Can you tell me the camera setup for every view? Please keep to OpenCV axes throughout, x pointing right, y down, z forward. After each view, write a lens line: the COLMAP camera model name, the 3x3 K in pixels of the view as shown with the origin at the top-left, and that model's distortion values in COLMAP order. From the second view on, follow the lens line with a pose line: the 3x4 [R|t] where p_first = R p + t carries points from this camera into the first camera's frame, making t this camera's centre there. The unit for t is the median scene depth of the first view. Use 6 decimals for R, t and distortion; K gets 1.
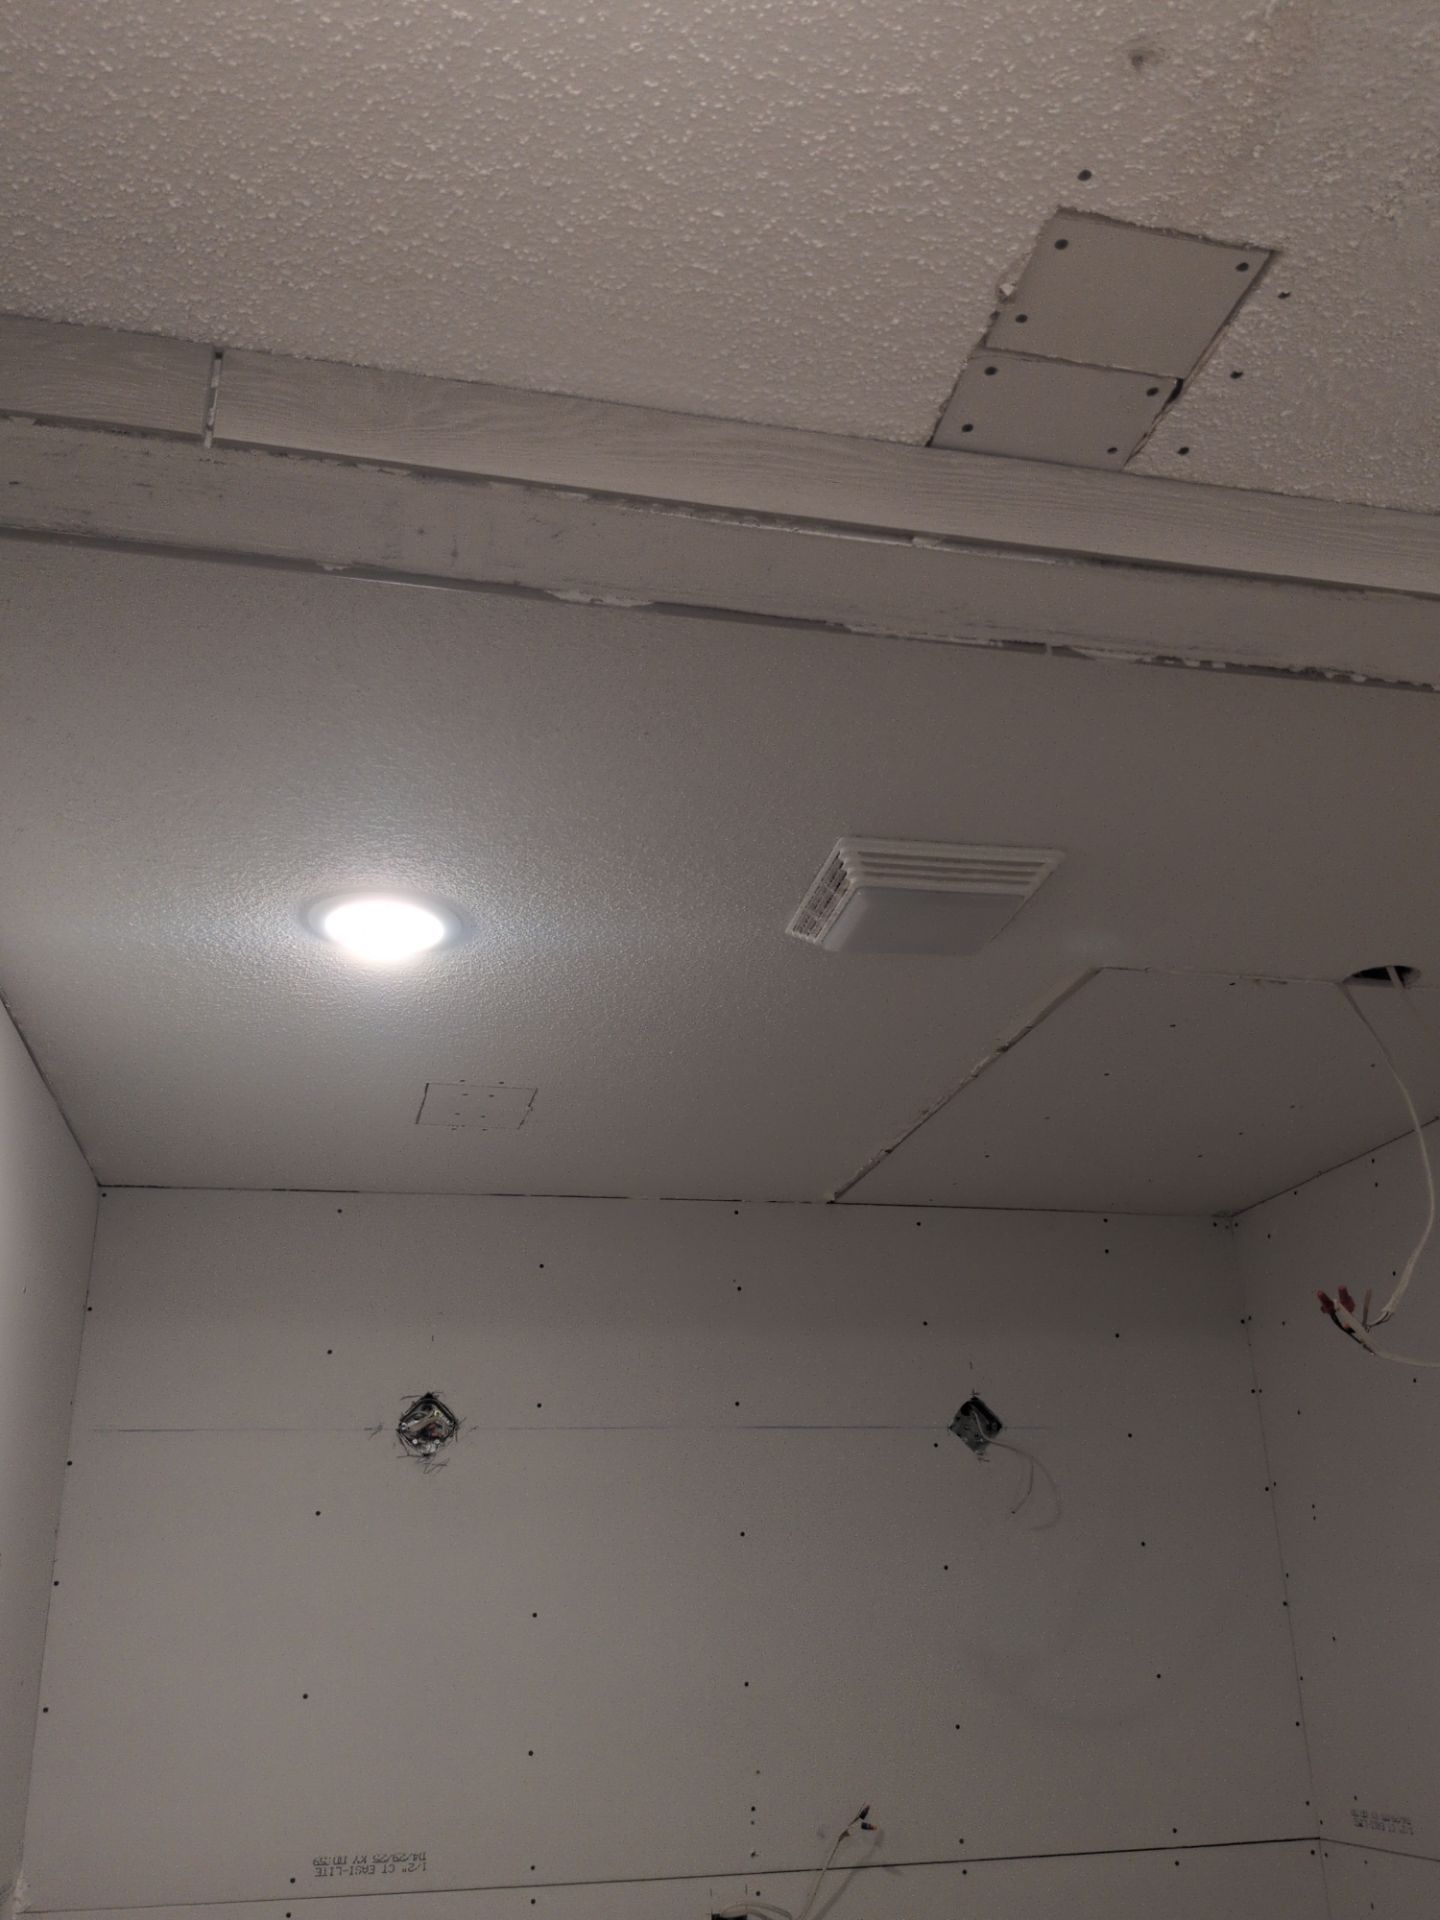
lens RADIAL K [[1611.0, 0, 720.9], [0, 1611.0, 1007.9], [0, 0, 1]] dist [0.086425, -0.124238]
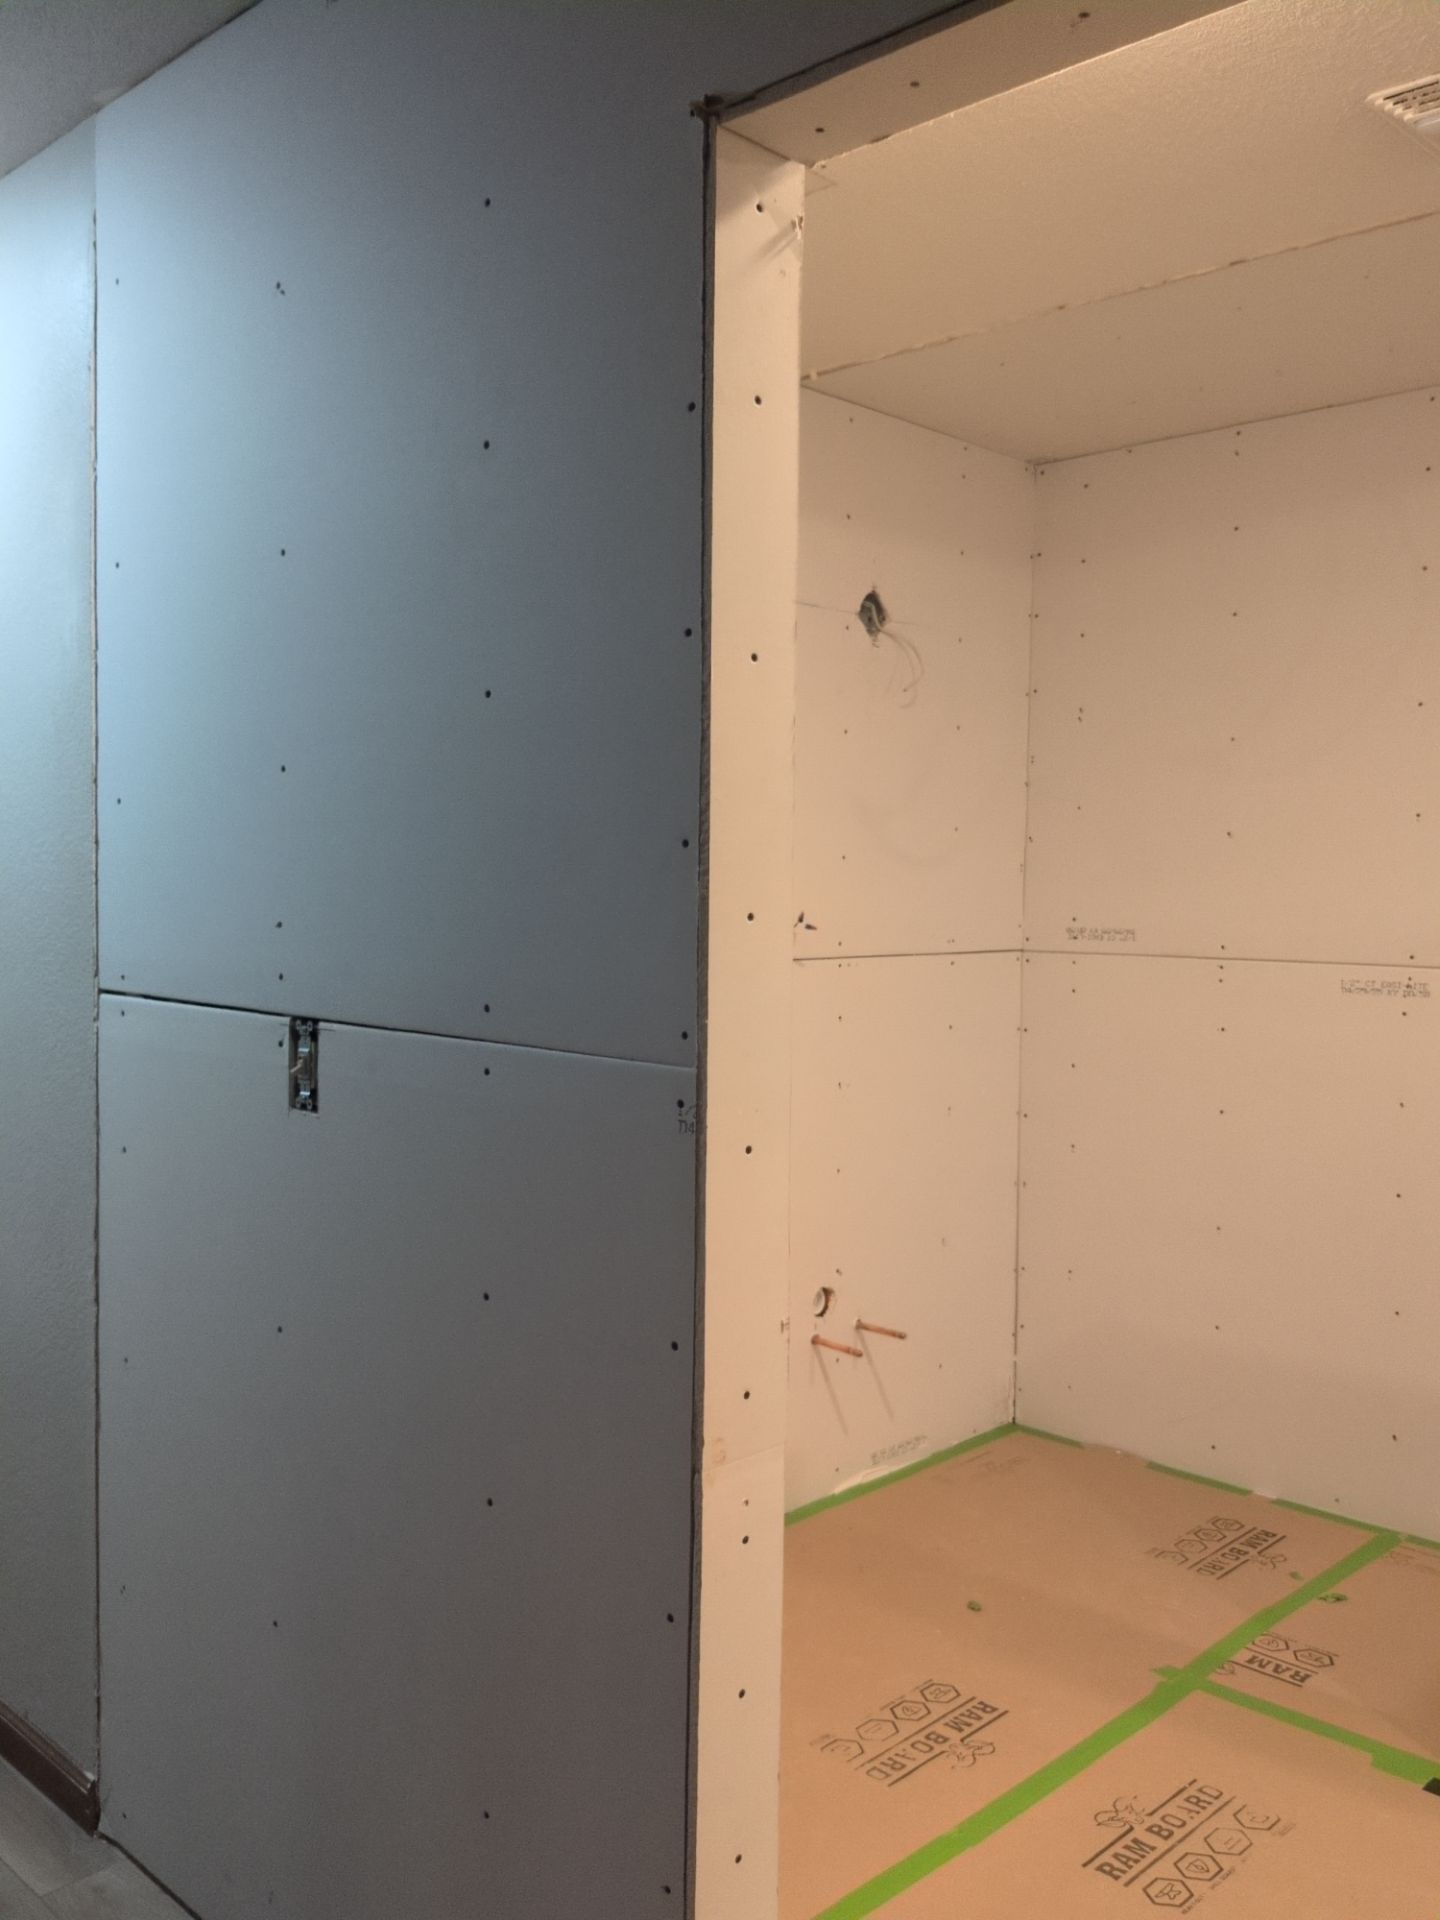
lens RADIAL K [[1622.5, 0, 720.0], [0, 1622.5, 960.0], [0, 0, 1]] dist [0.093817, -0.179118]
pose [[0.832091, 0.013075, 0.554485, -0.583386], [-0.232924, 0.915530, 0.327949, 0.141633], [-0.503360, -0.402036, 0.764850, 0.111142]]
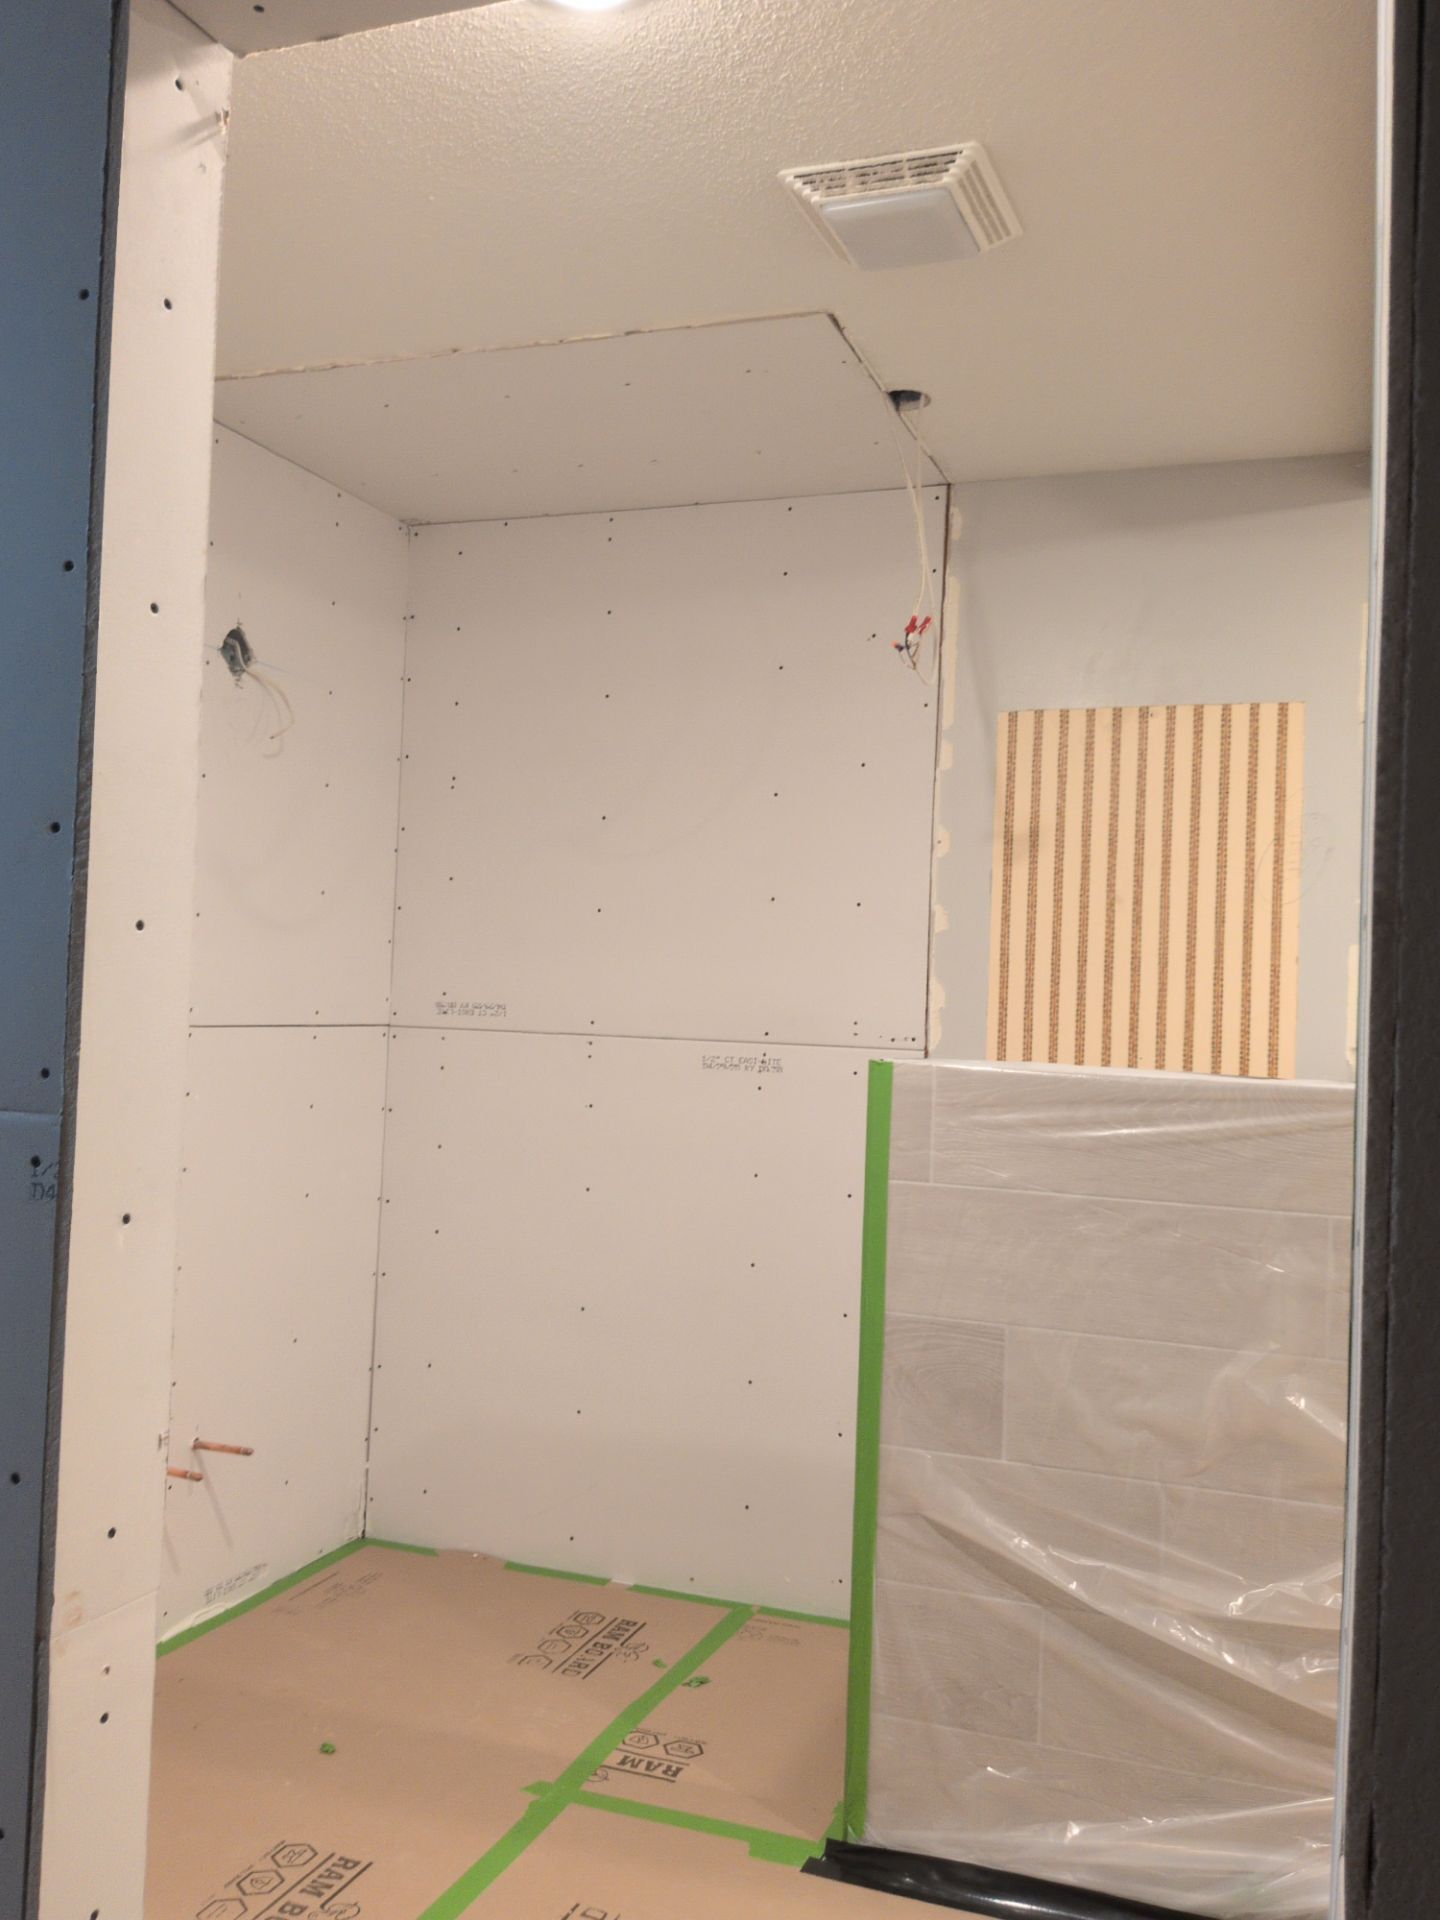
lens RADIAL K [[1622.5, 0, 720.0], [0, 1622.5, 960.0], [0, 0, 1]] dist [0.093817, -0.179118]
pose [[0.542575, 0.071013, 0.837000, -0.559338], [-0.352337, 0.923770, 0.150024, 0.187281], [-0.762542, -0.376305, 0.526235, 0.167871]]
